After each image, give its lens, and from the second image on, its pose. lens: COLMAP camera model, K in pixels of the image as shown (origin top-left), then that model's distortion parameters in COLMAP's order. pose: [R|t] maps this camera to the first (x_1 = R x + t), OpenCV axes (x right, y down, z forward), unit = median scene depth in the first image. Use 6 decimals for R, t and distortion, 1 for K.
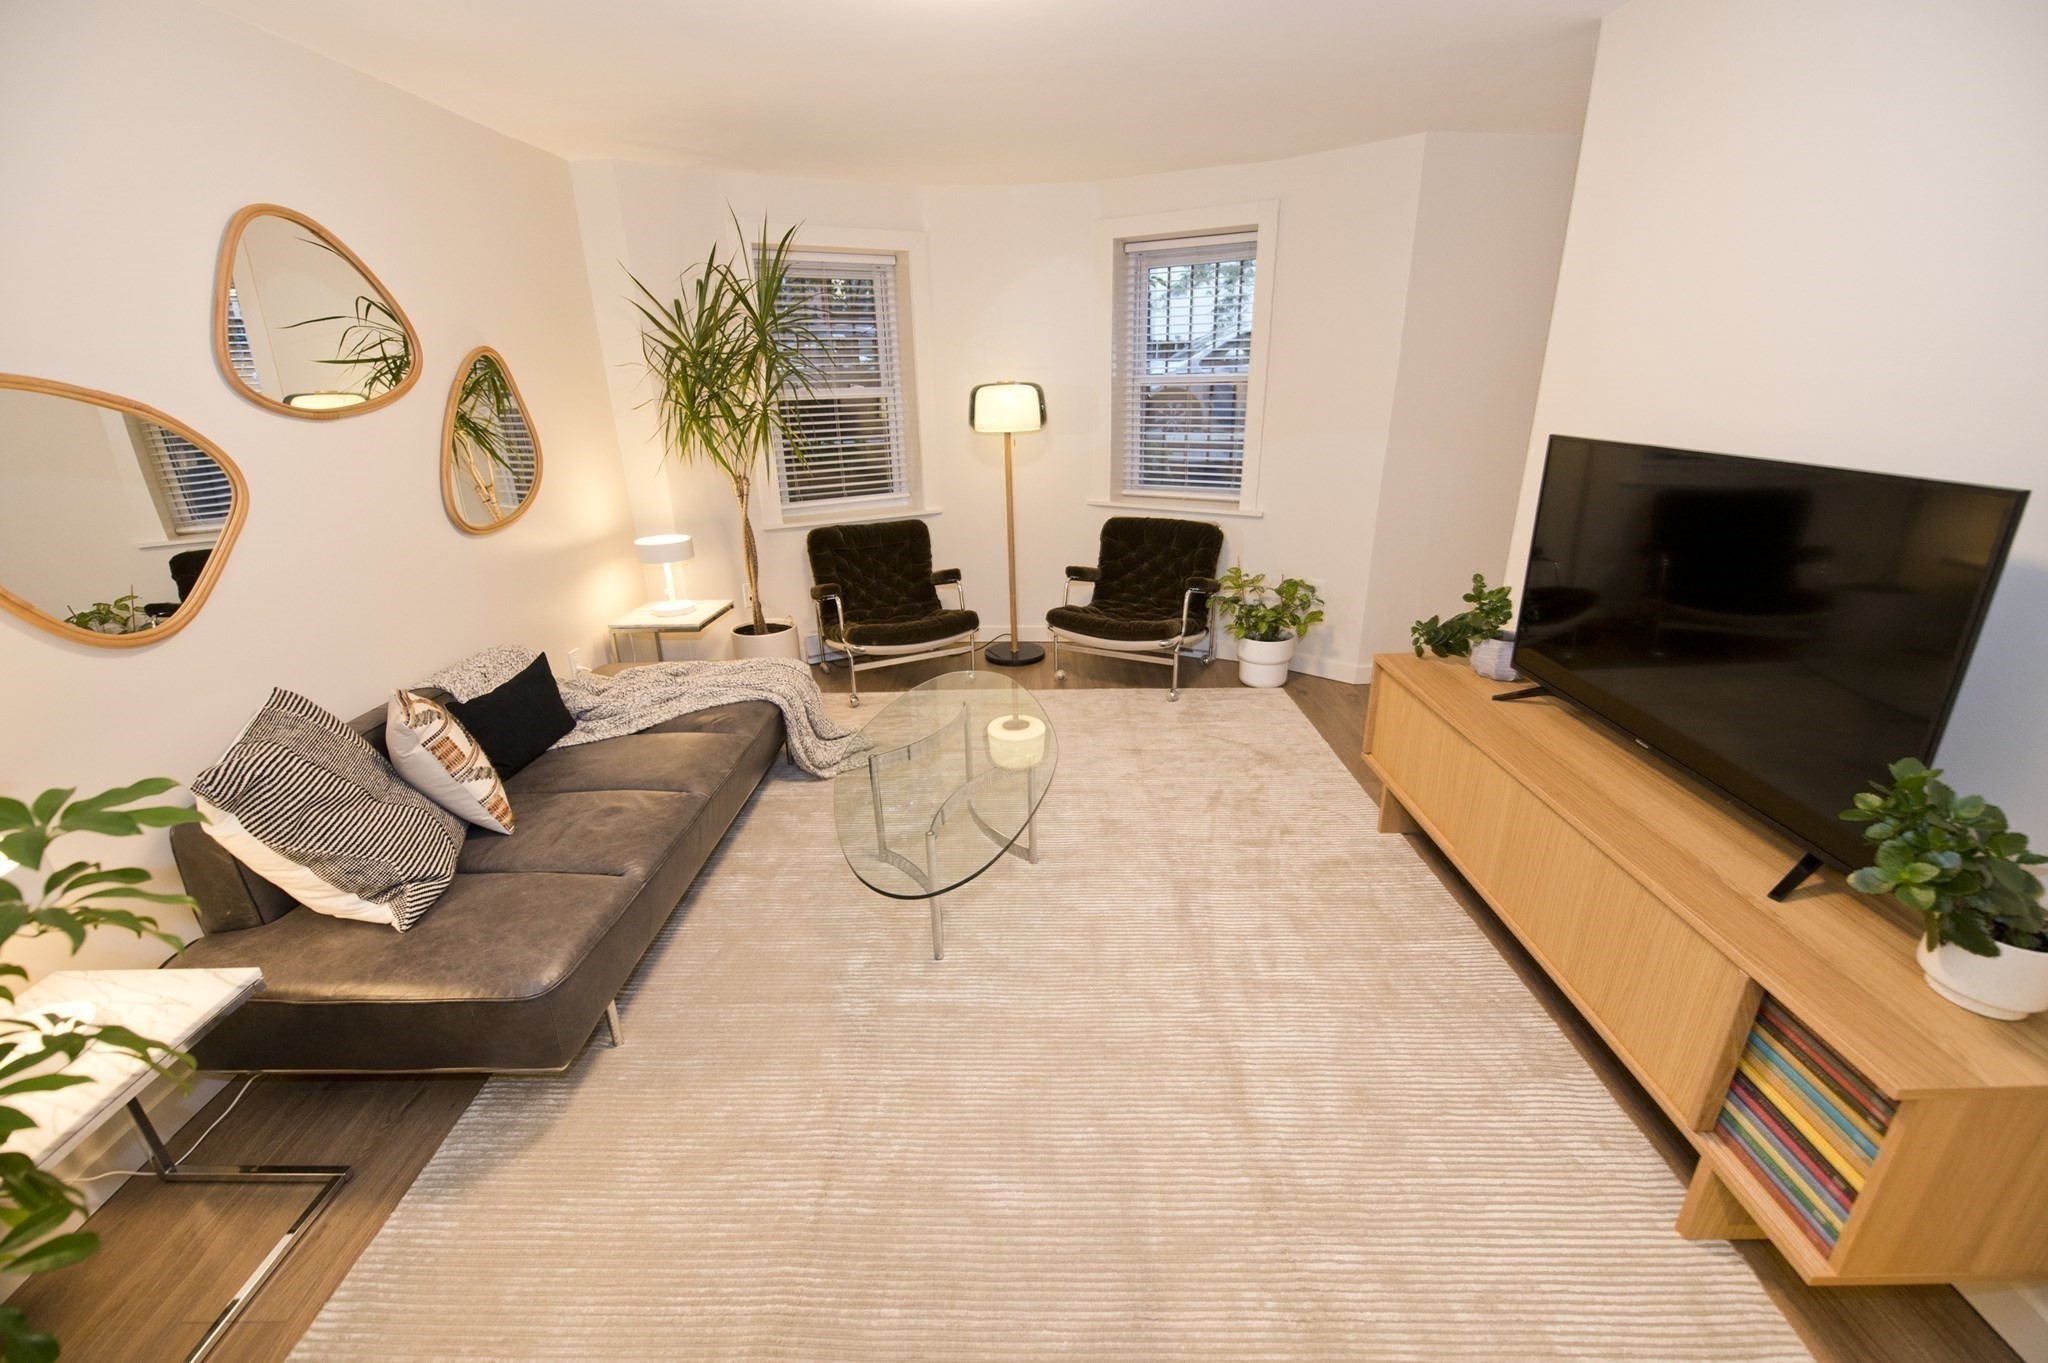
lens RADIAL K [[812.0, 0, 1020.9], [0, 812.0, 684.8], [0, 0, 1]] dist [-0.017841, -0.001478]
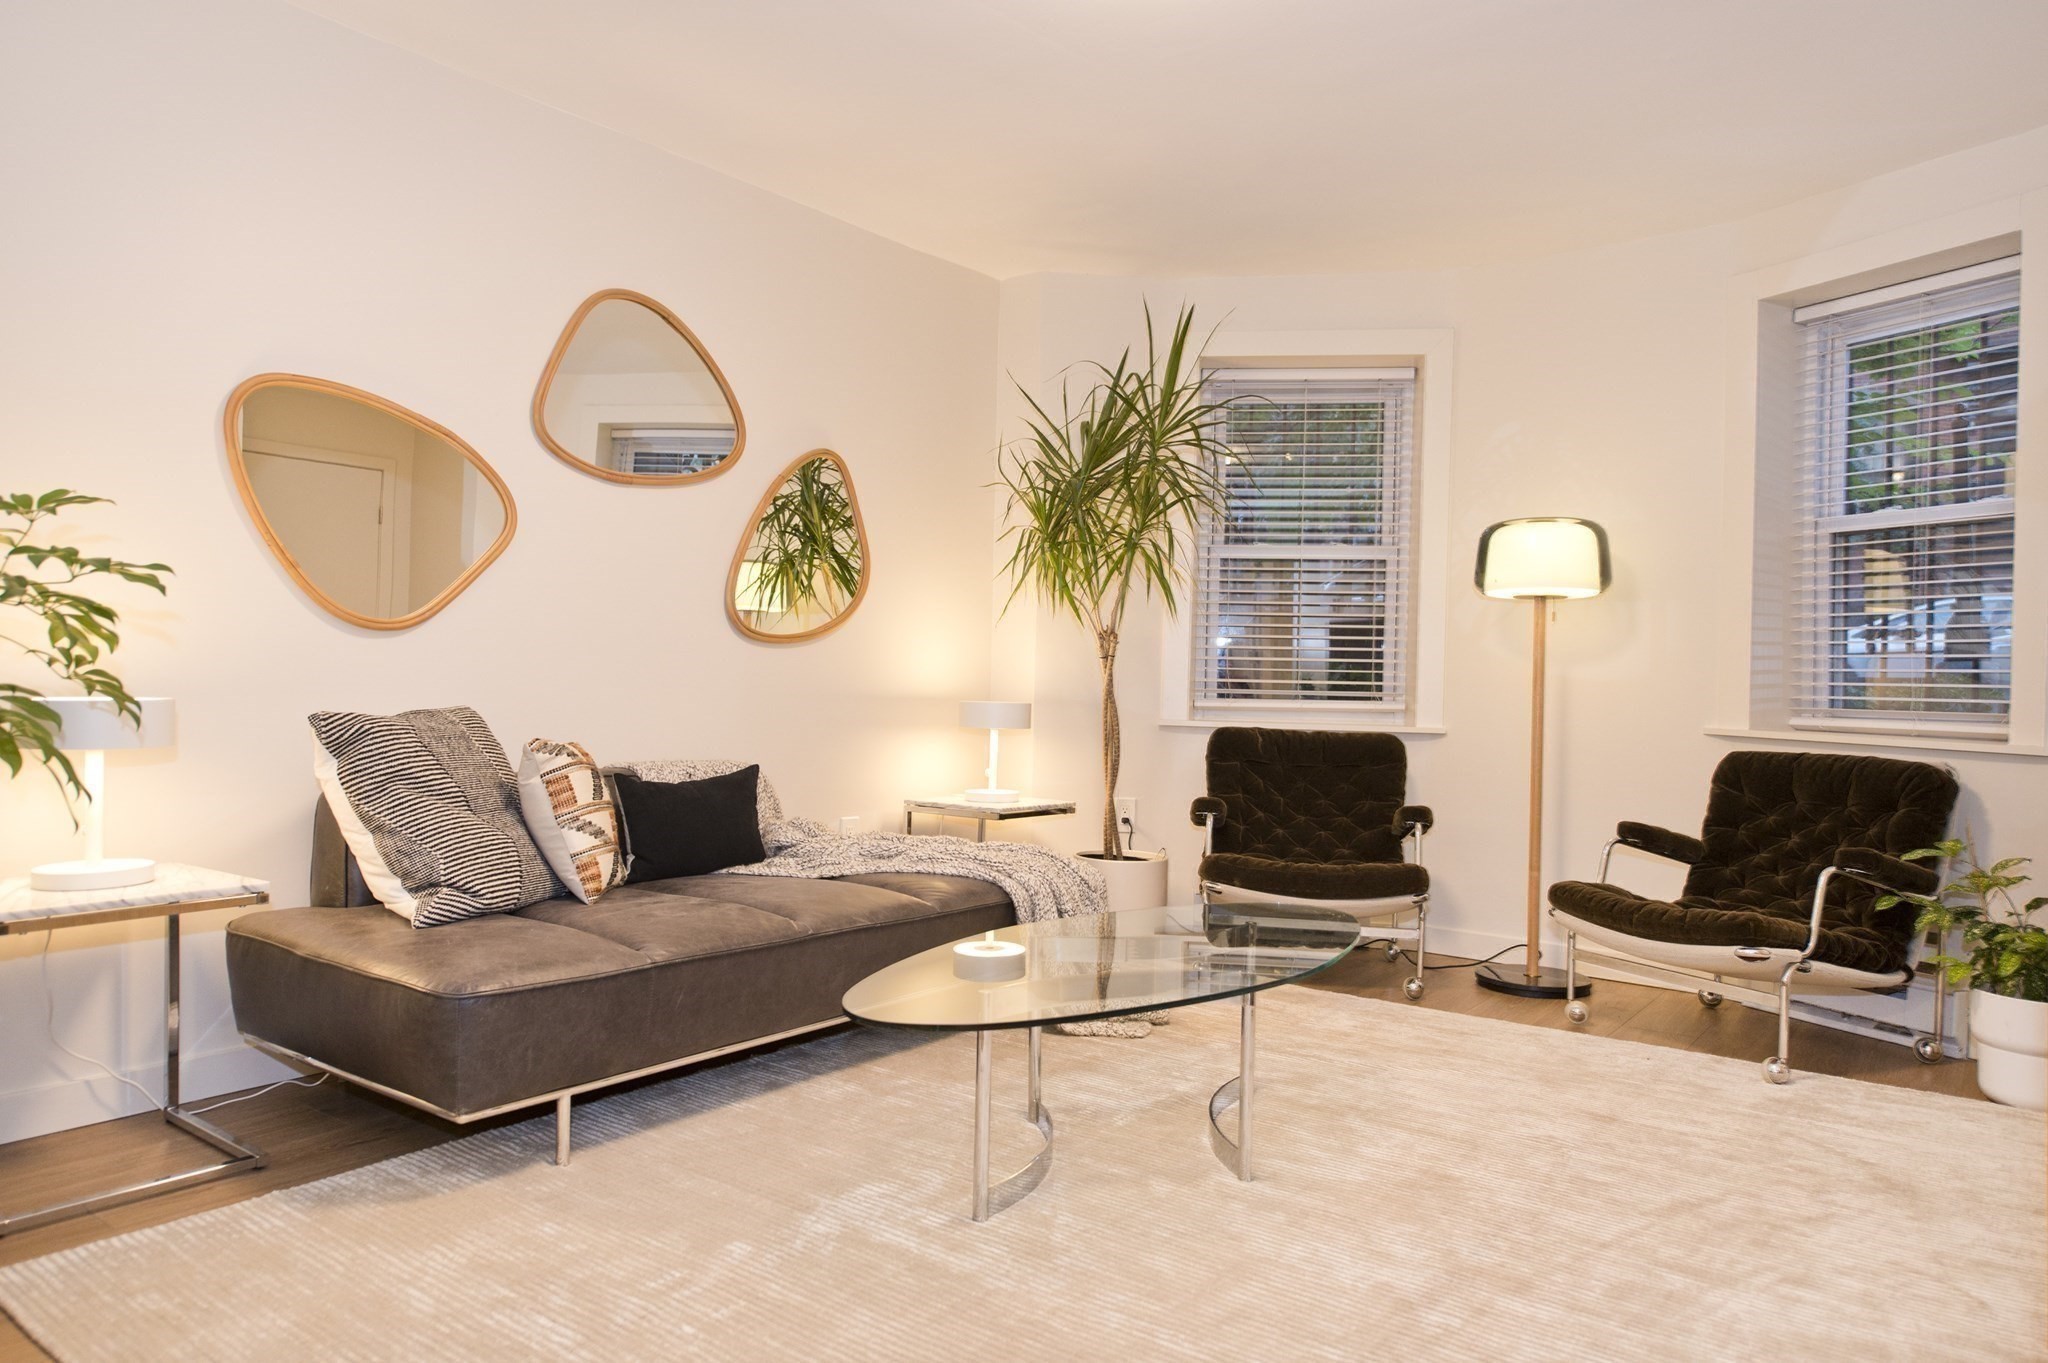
lens RADIAL K [[1353.1, 0, 1024.0], [0, 1353.1, 681.5], [0, 0, 1]] dist [0.005346, -0.037509]
pose [[0.804298, 0.036640, -0.593095, 0.350899], [-0.244483, 0.930111, -0.274084, 0.152791], [0.541601, 0.365447, 0.757044, 0.056014]]
